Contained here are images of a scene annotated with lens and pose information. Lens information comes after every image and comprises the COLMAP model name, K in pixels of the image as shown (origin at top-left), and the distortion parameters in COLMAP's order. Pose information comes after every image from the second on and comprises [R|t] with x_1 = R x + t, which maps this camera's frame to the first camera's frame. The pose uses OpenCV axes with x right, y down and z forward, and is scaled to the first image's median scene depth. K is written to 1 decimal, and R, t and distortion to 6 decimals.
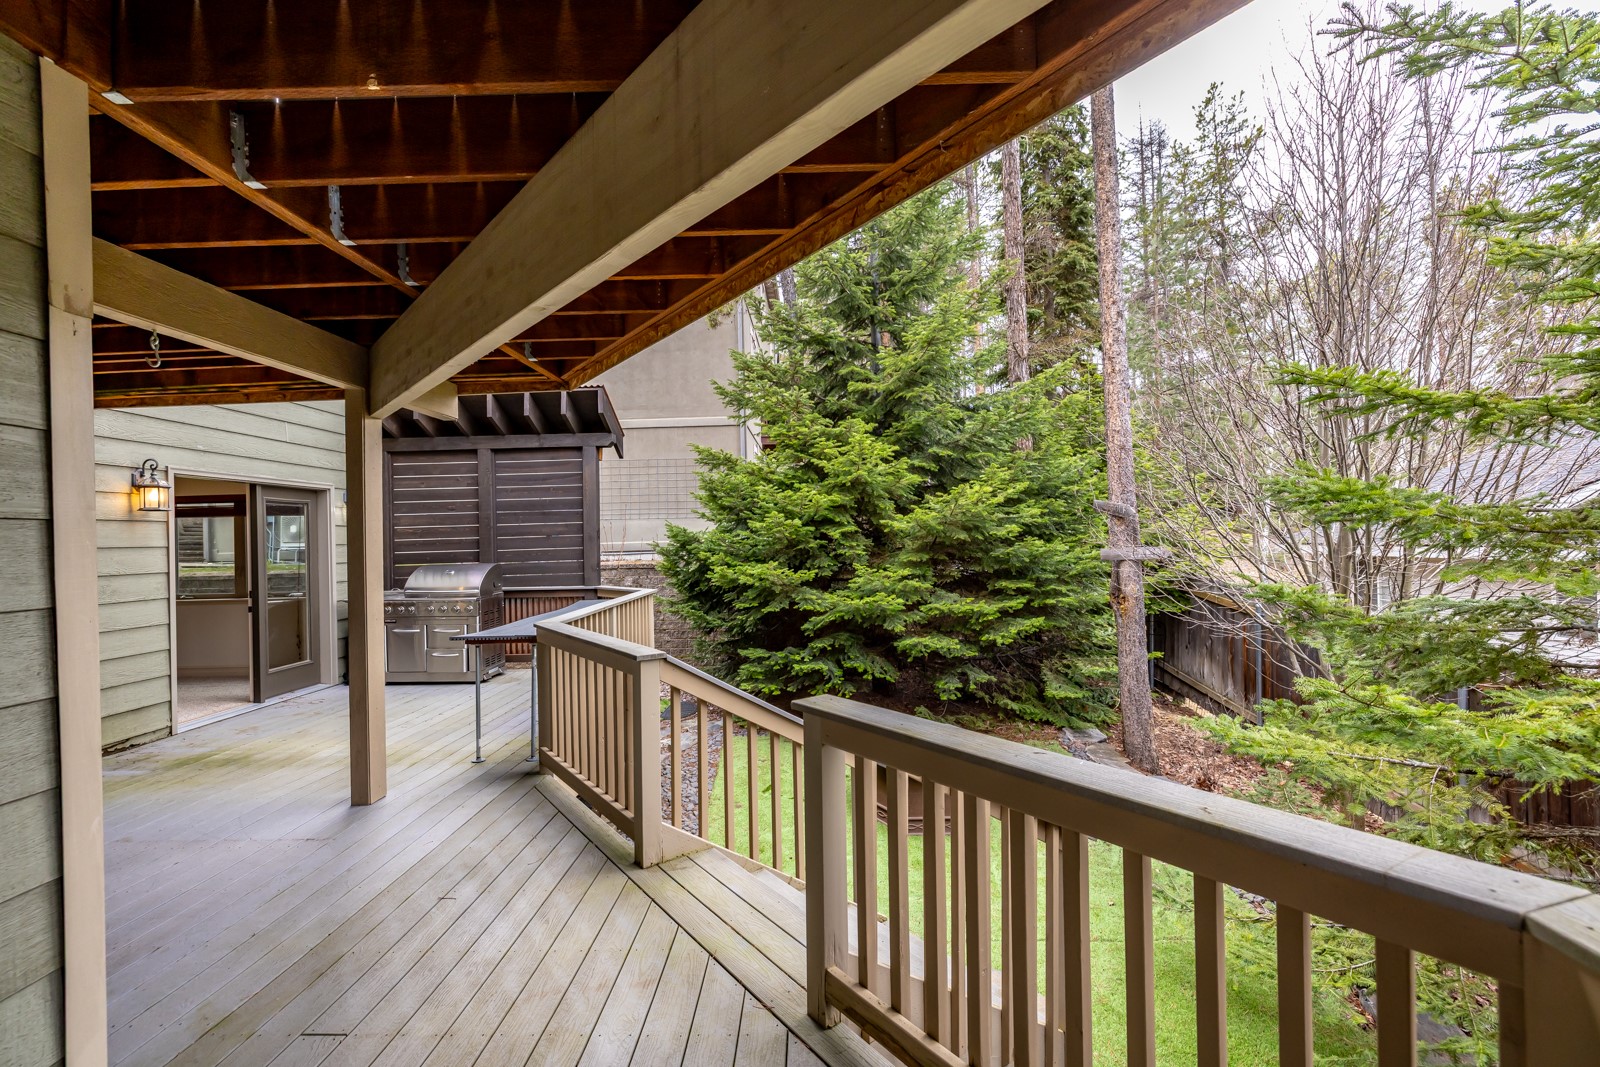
lens RADIAL K [[681.8, 0, 800.0], [0, 681.8, 533.5], [0, 0, 1]] dist [-0.000821, -0.000104]
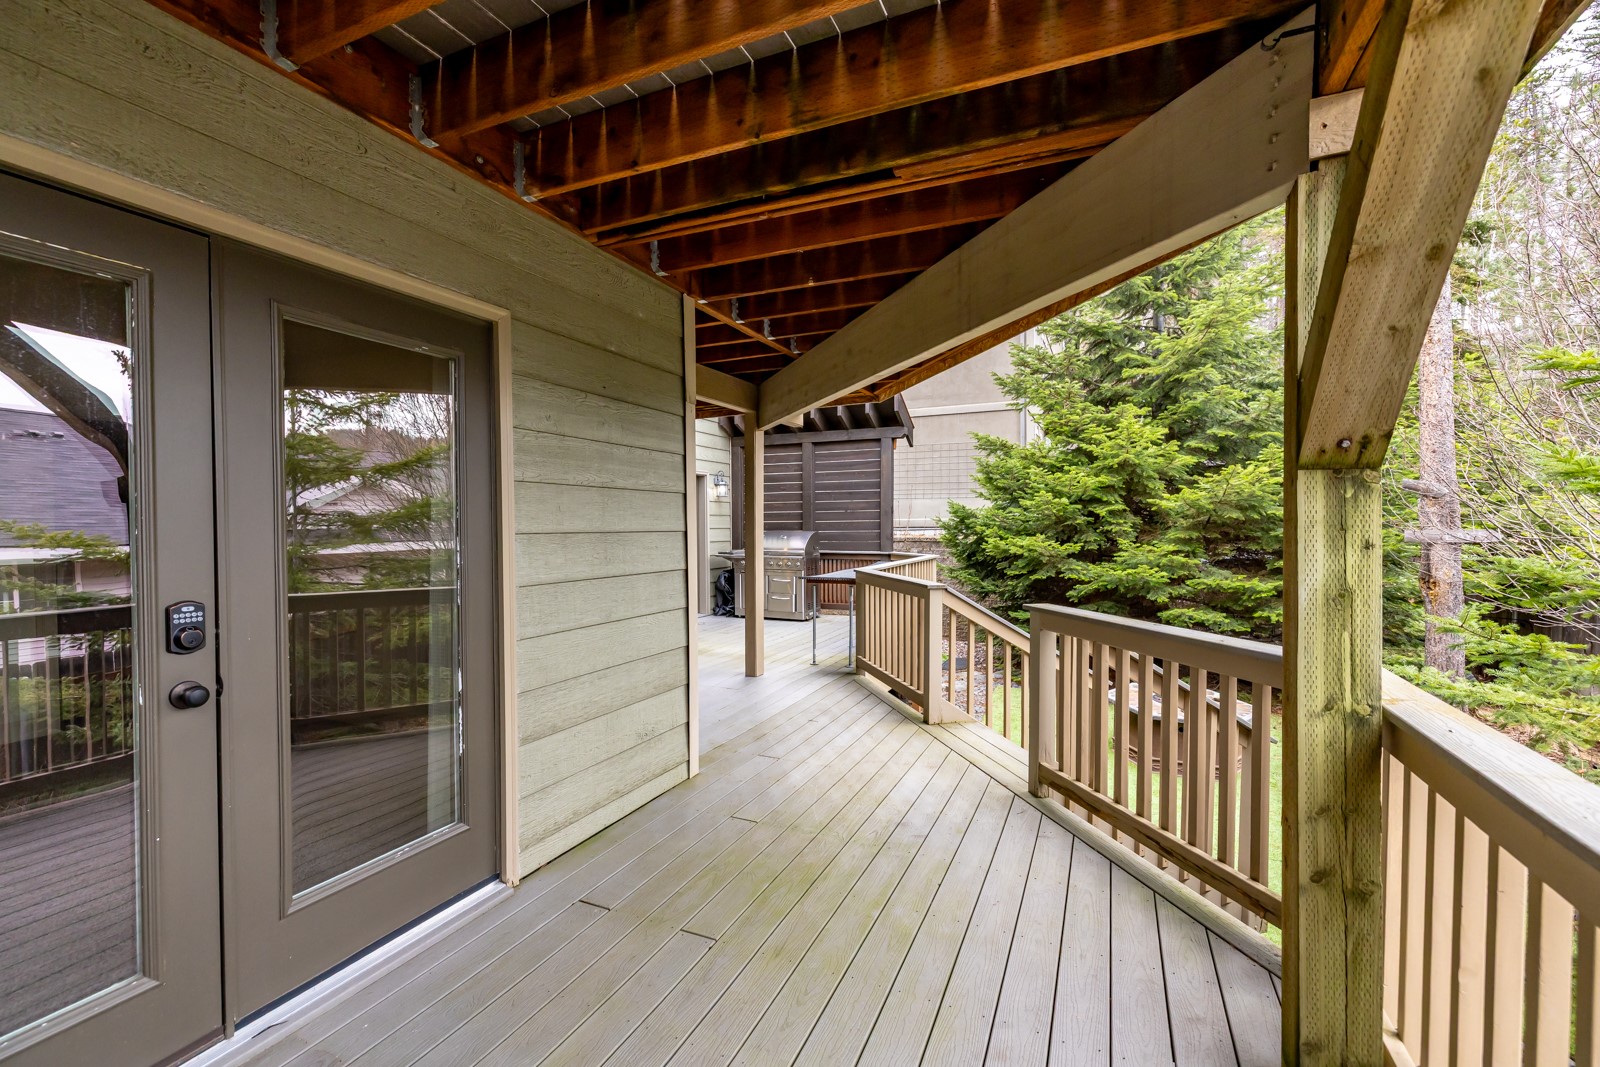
lens RADIAL K [[681.8, 0, 800.0], [0, 681.8, 533.5], [0, 0, 1]] dist [-0.000821, -0.000104]
pose [[0.918426, 0.024376, -0.394841, 0.038480], [-0.013120, 0.999428, 0.031182, 0.007821], [0.395375, -0.023458, 0.918220, -0.201025]]
